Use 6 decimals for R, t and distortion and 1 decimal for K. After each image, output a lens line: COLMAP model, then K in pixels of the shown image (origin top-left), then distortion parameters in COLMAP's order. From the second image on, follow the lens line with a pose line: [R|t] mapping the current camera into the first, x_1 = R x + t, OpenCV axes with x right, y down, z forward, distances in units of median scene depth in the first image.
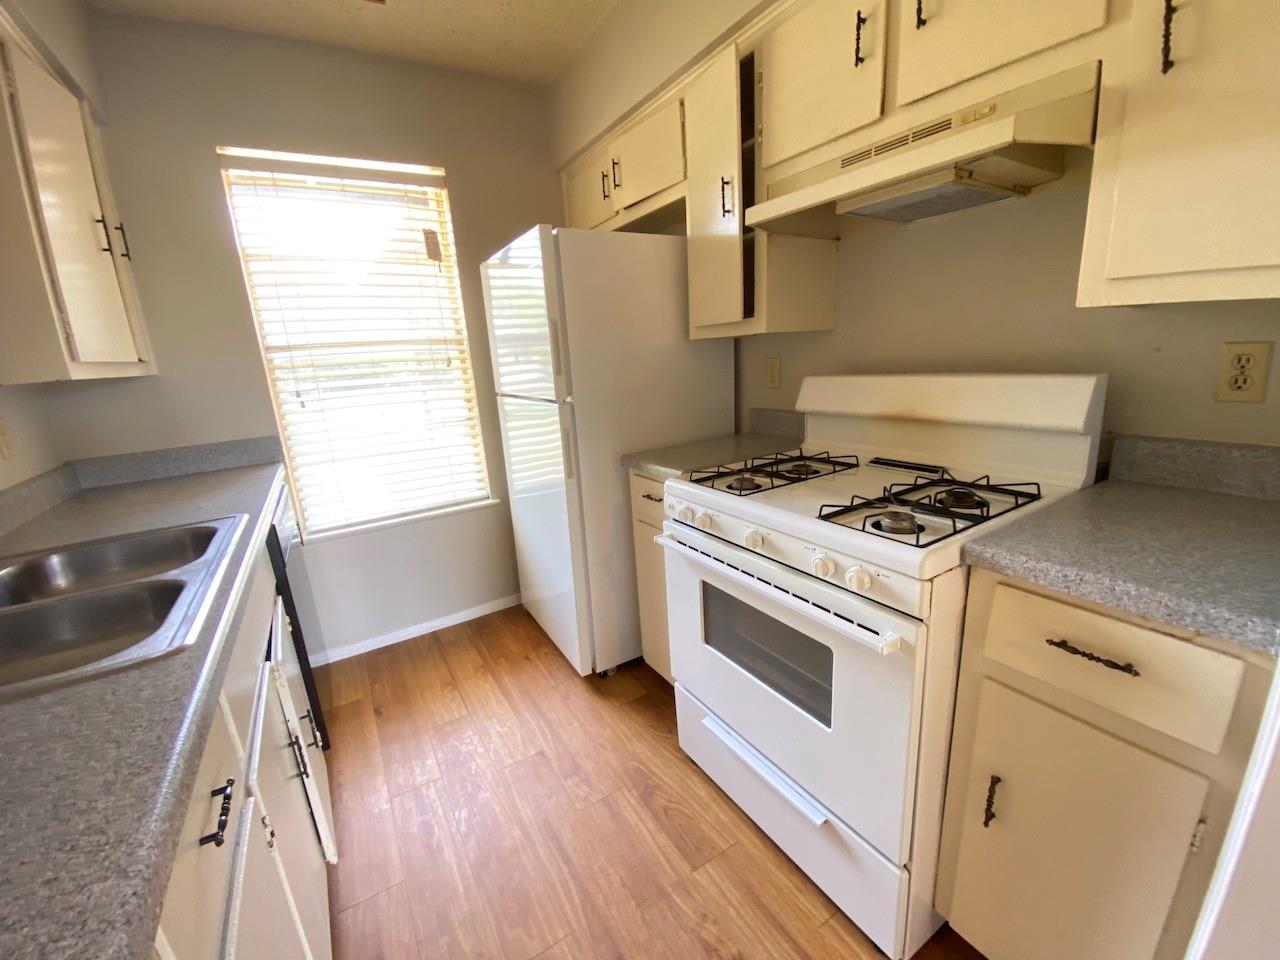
lens RADIAL K [[536.4, 0, 640.0], [0, 536.4, 480.0], [0, 0, 1]] dist [0.018251, -0.016127]
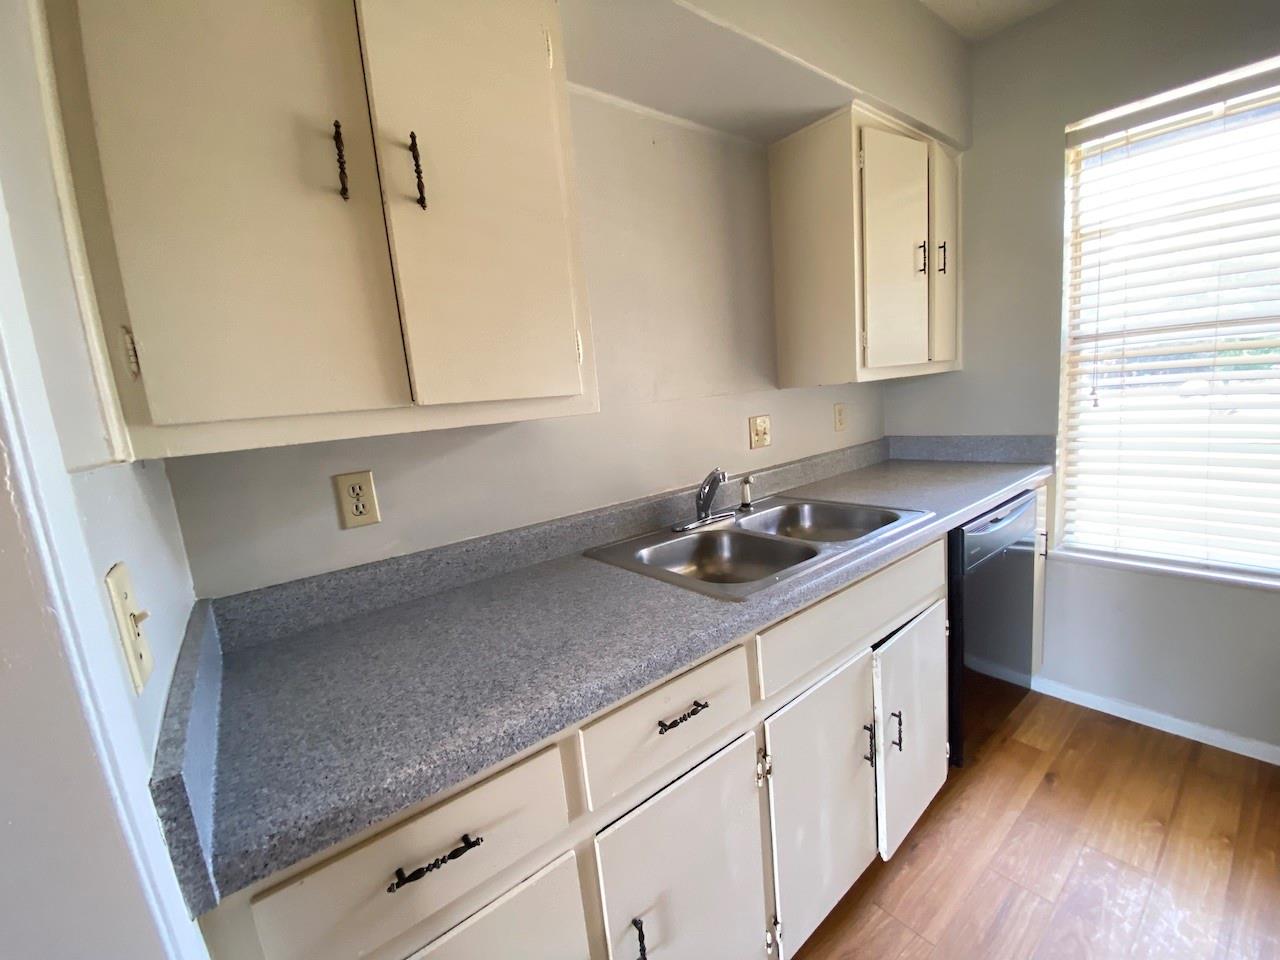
lens RADIAL K [[536.4, 0, 640.0], [0, 536.4, 480.0], [0, 0, 1]] dist [0.018251, -0.016127]
pose [[0.130653, 0.208090, -0.969344, 0.144091], [-0.155224, 0.969961, 0.187301, -0.075314], [0.979201, 0.125994, 0.159029, 0.185984]]
